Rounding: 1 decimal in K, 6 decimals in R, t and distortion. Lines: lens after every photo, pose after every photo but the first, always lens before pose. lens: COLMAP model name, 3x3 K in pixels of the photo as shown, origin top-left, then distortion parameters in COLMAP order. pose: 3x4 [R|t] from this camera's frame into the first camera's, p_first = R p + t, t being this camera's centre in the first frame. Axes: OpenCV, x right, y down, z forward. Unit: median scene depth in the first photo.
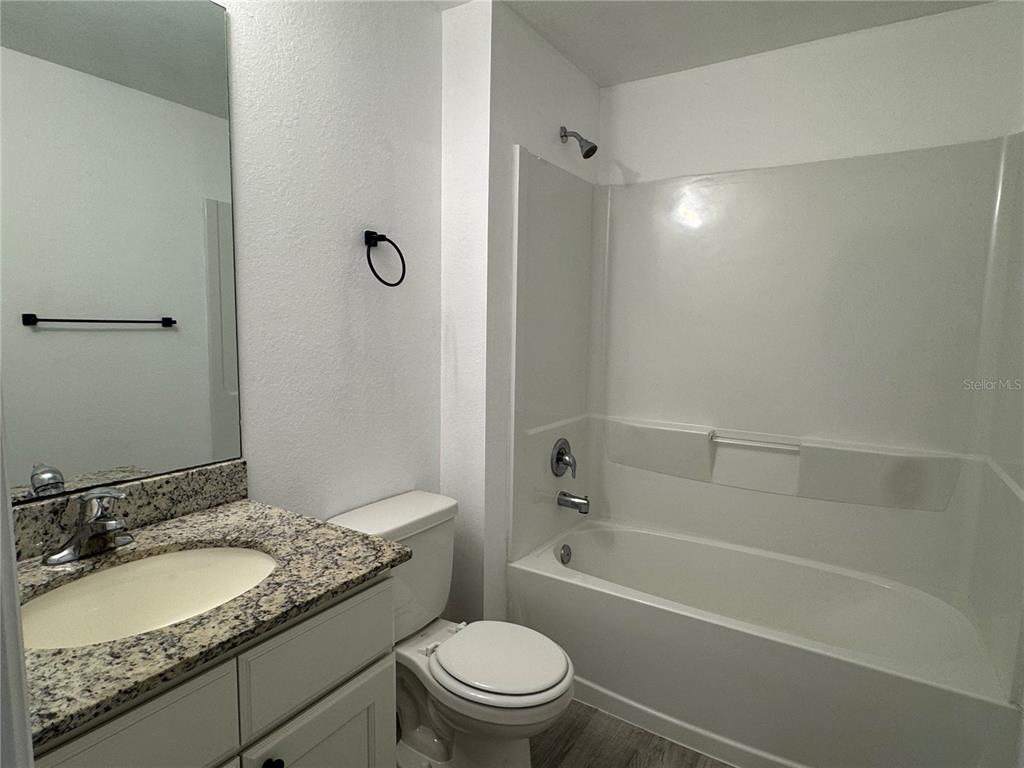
lens RADIAL K [[554.0, 0, 511.7], [0, 554.0, 385.2], [0, 0, 1]] dist [0.020516, -0.001551]
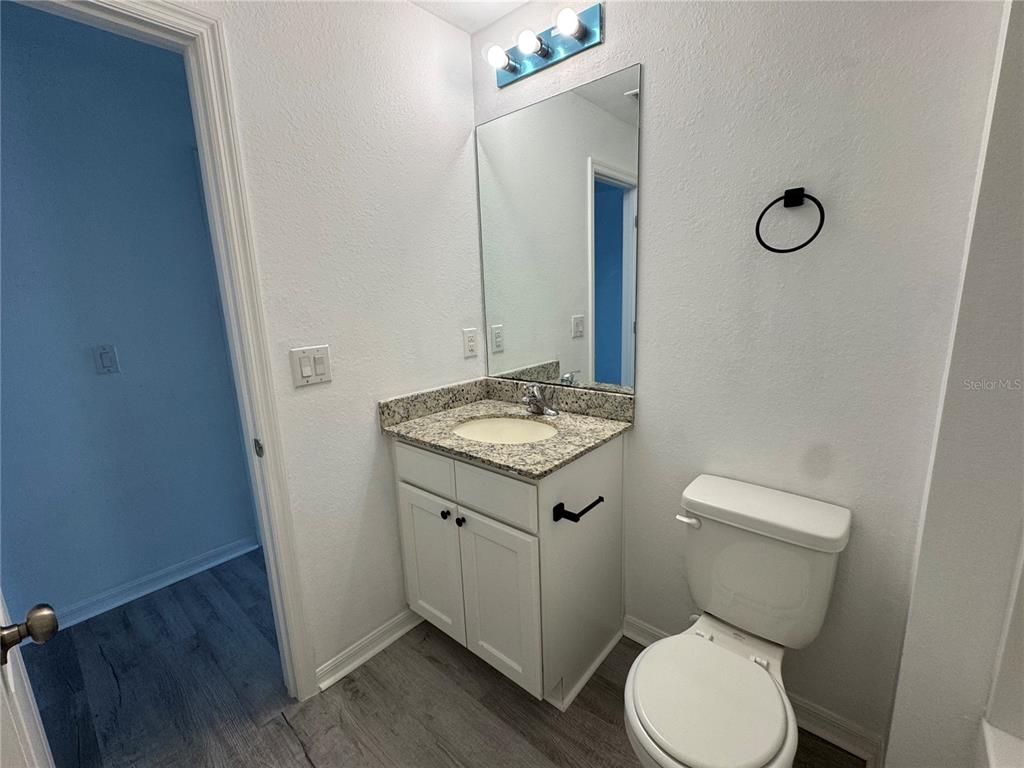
lens RADIAL K [[438.5, 0, 511.7], [0, 438.5, 382.1], [0, 0, 1]] dist [0.003836, 0.000090]
pose [[-0.142127, 0.186061, -0.972204, 0.834690], [-0.070932, 0.977736, 0.197489, -0.131465], [0.987304, 0.097029, -0.125765, 1.063959]]
